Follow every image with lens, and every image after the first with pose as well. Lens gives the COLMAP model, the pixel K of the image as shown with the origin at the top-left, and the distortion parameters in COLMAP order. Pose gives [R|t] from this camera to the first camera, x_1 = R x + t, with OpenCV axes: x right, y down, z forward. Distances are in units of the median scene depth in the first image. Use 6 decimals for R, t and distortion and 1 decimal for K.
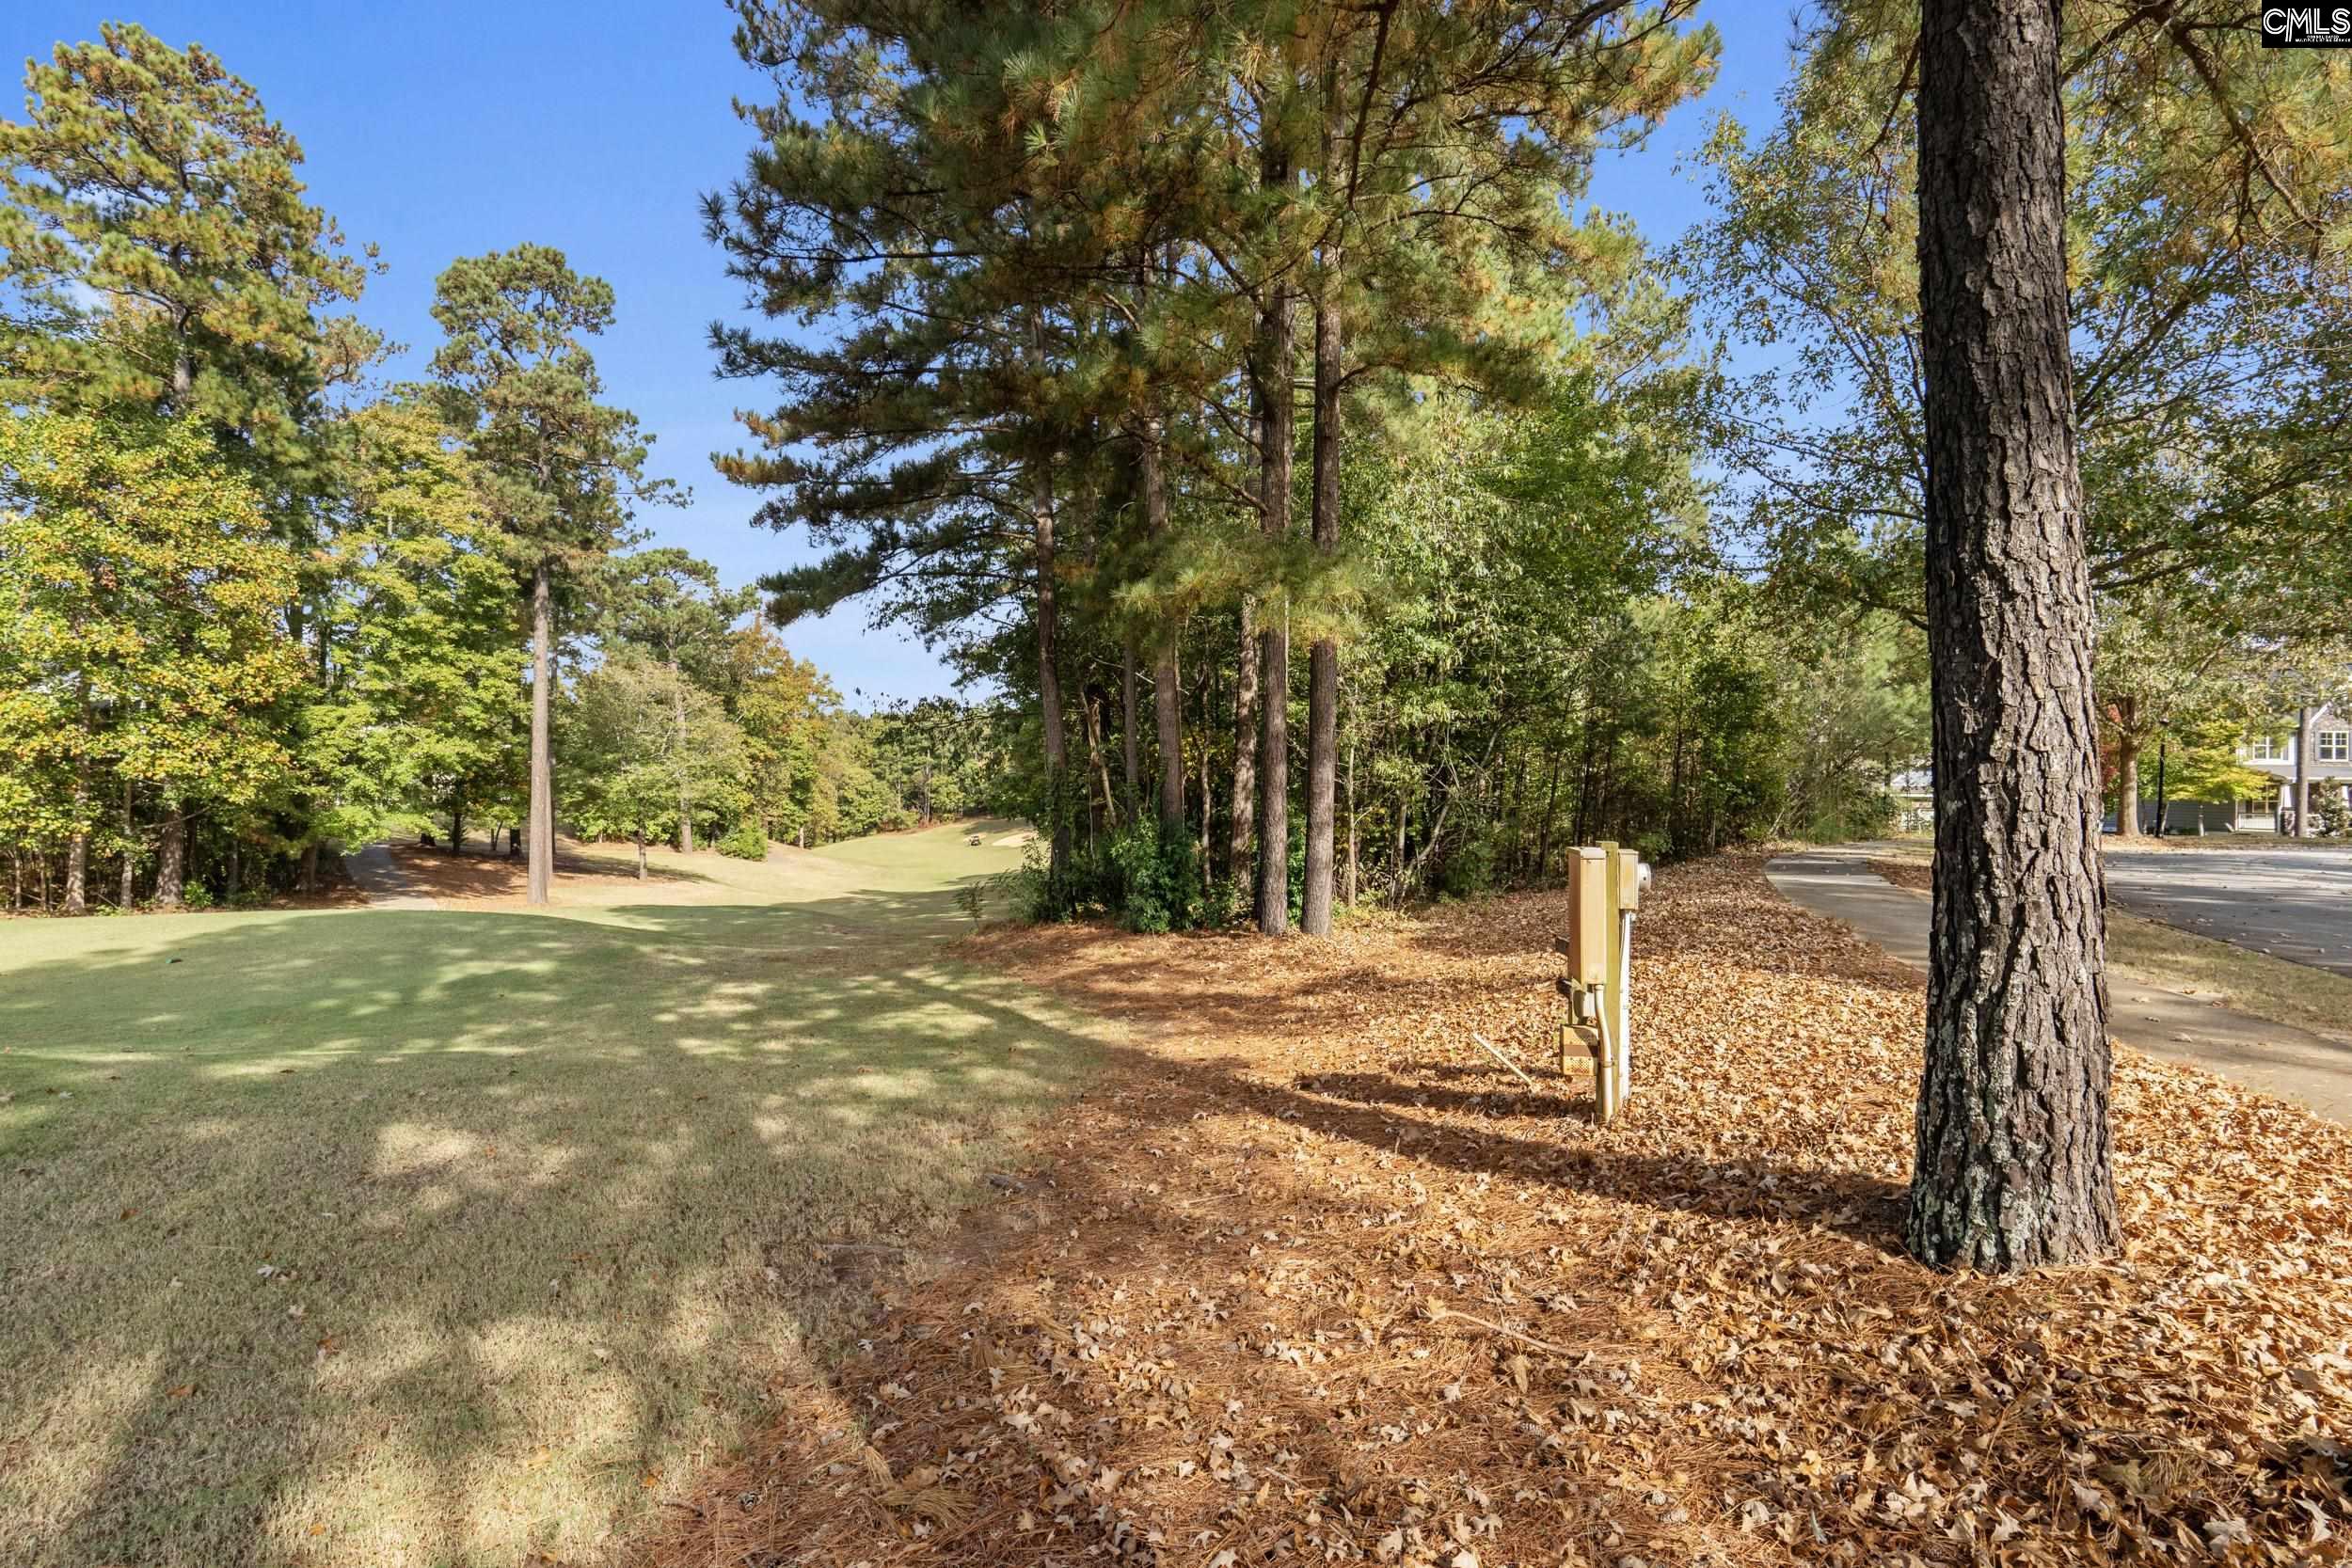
lens RADIAL K [[1078.9, 0, 1173.4], [0, 1078.9, 780.7], [0, 0, 1]] dist [-0.005479, 0.000292]
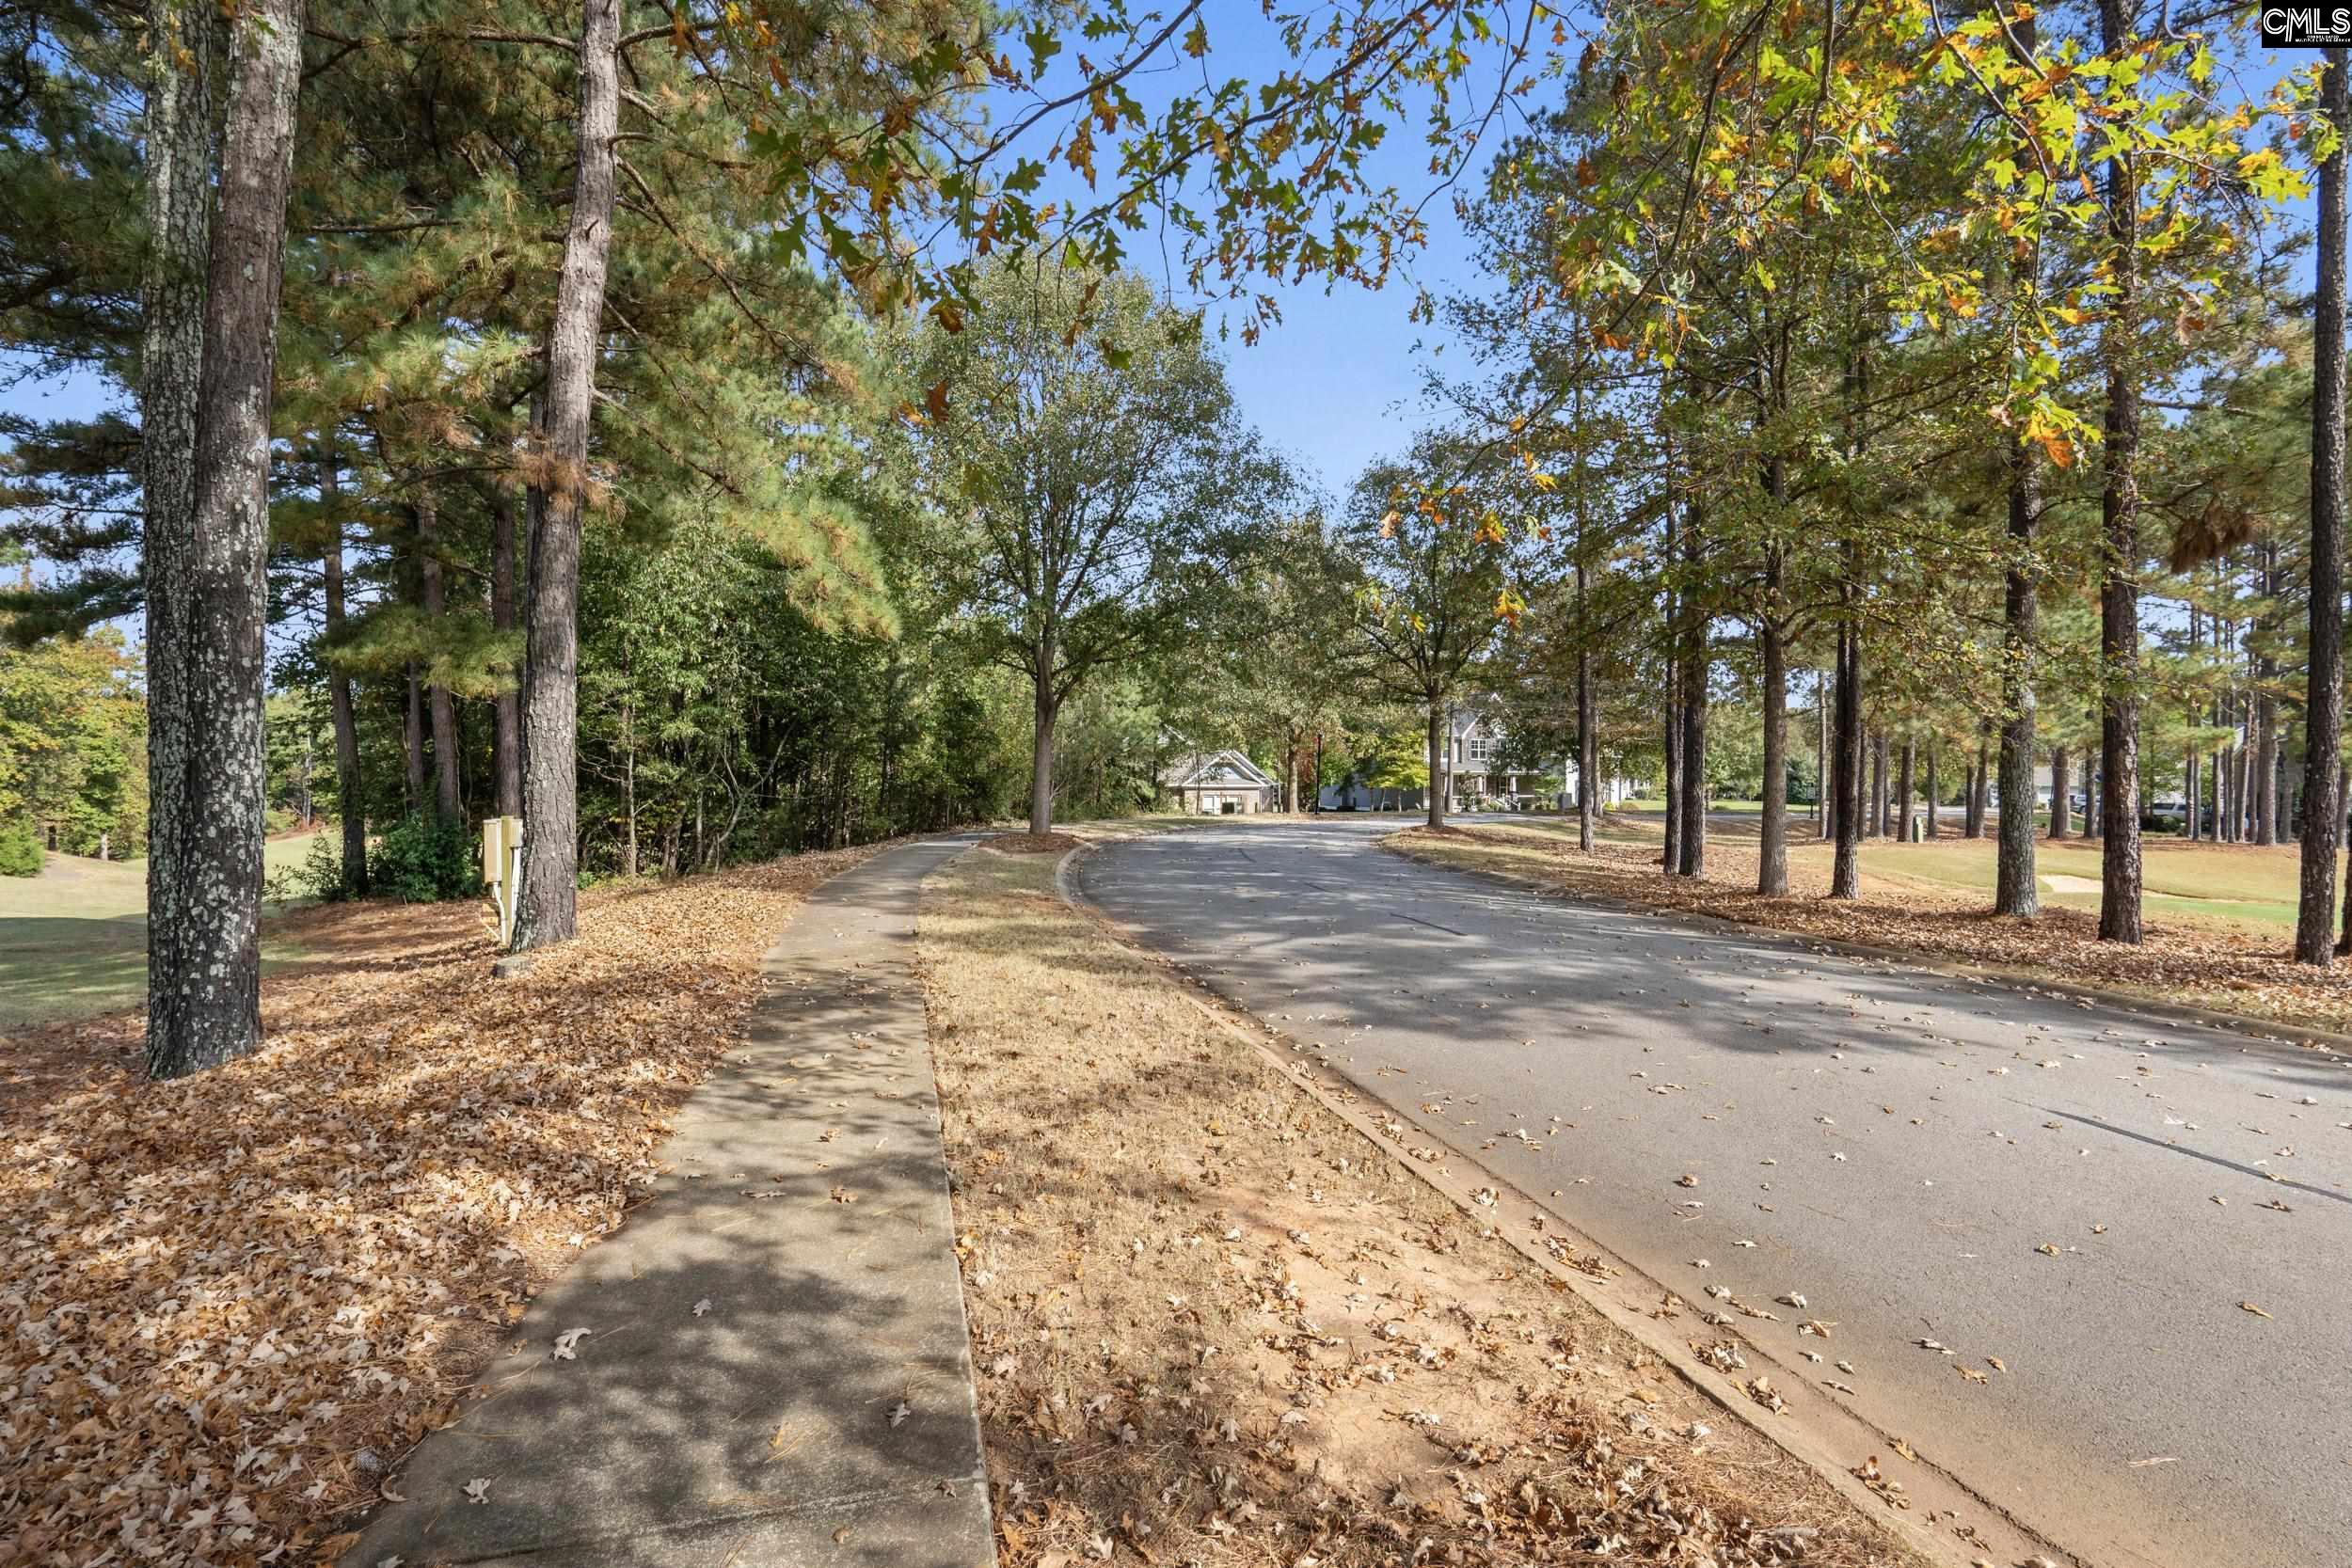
lens RADIAL K [[1078.9, 0, 1168.9], [0, 1078.9, 789.8], [0, 0, 1]] dist [-0.005479, 0.000292]
pose [[0.902743, -0.009326, 0.430079, 0.068547], [0.002471, 0.999861, 0.016496, -0.002672], [-0.430173, -0.013829, 0.902640, -0.154193]]
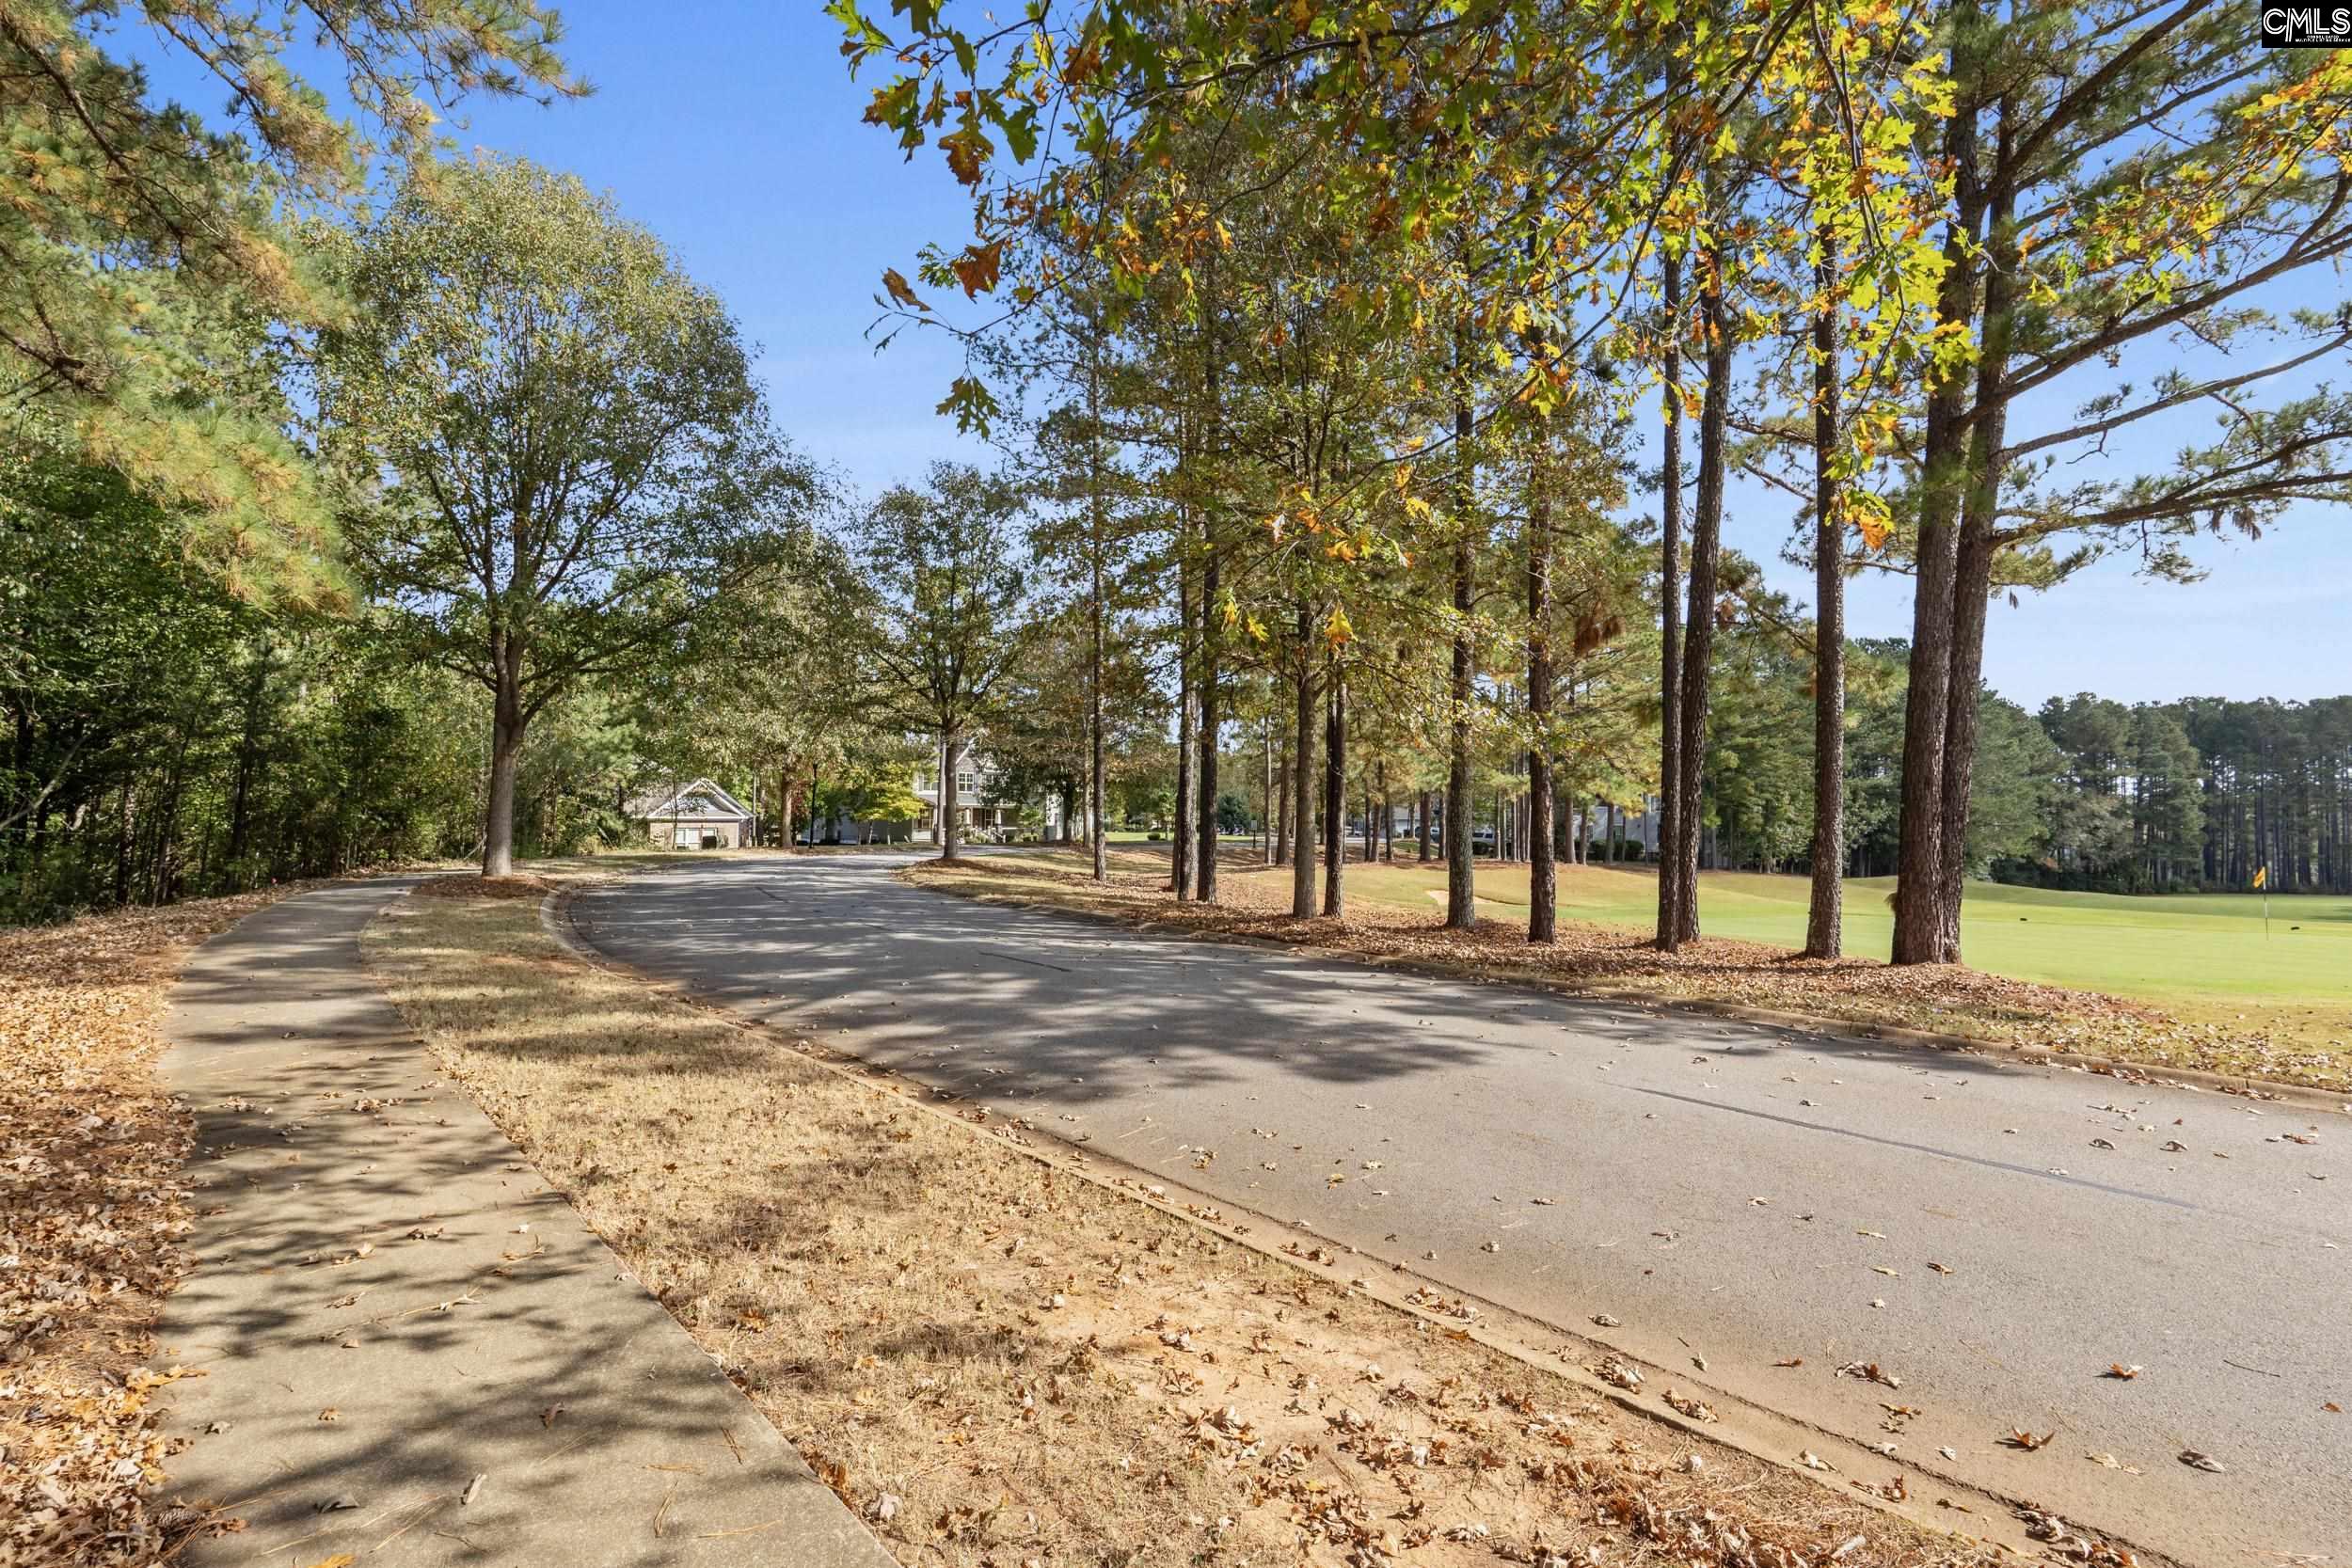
lens RADIAL K [[1078.9, 0, 1167.2], [0, 1078.9, 787.2], [0, 0, 1]] dist [-0.005479, 0.000292]
pose [[0.598216, 0.016728, 0.801160, 0.053355], [-0.005457, 0.999844, -0.016802, -0.002519], [-0.801316, 0.005680, 0.598214, -0.124288]]
